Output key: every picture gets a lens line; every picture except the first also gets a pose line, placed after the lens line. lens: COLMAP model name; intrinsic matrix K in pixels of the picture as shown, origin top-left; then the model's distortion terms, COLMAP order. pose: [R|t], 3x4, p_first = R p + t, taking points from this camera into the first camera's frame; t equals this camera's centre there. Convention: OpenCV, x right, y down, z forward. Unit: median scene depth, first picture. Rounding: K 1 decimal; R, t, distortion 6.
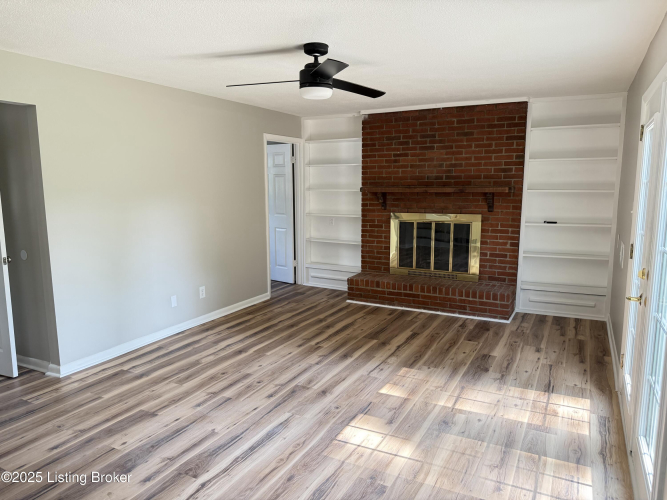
lens RADIAL K [[476.0, 0, 333.5], [0, 476.0, 250.0], [0, 0, 1]] dist [0.001377, -0.001475]
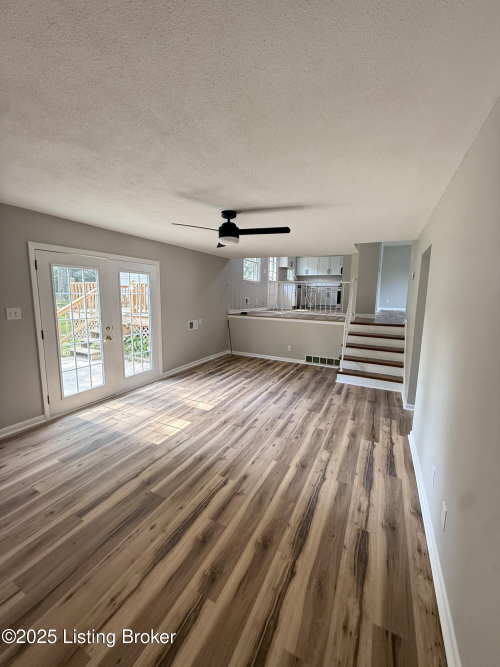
lens RADIAL K [[266.6, 0, 250.0], [0, 266.6, 333.5], [0, 0, 1]] dist [-0.002358, -0.000230]
pose [[-0.999797, -0.010227, -0.017366, -0.082364], [-0.014721, 0.959107, 0.282662, -0.247205], [0.013765, 0.282860, -0.959062, 1.688857]]
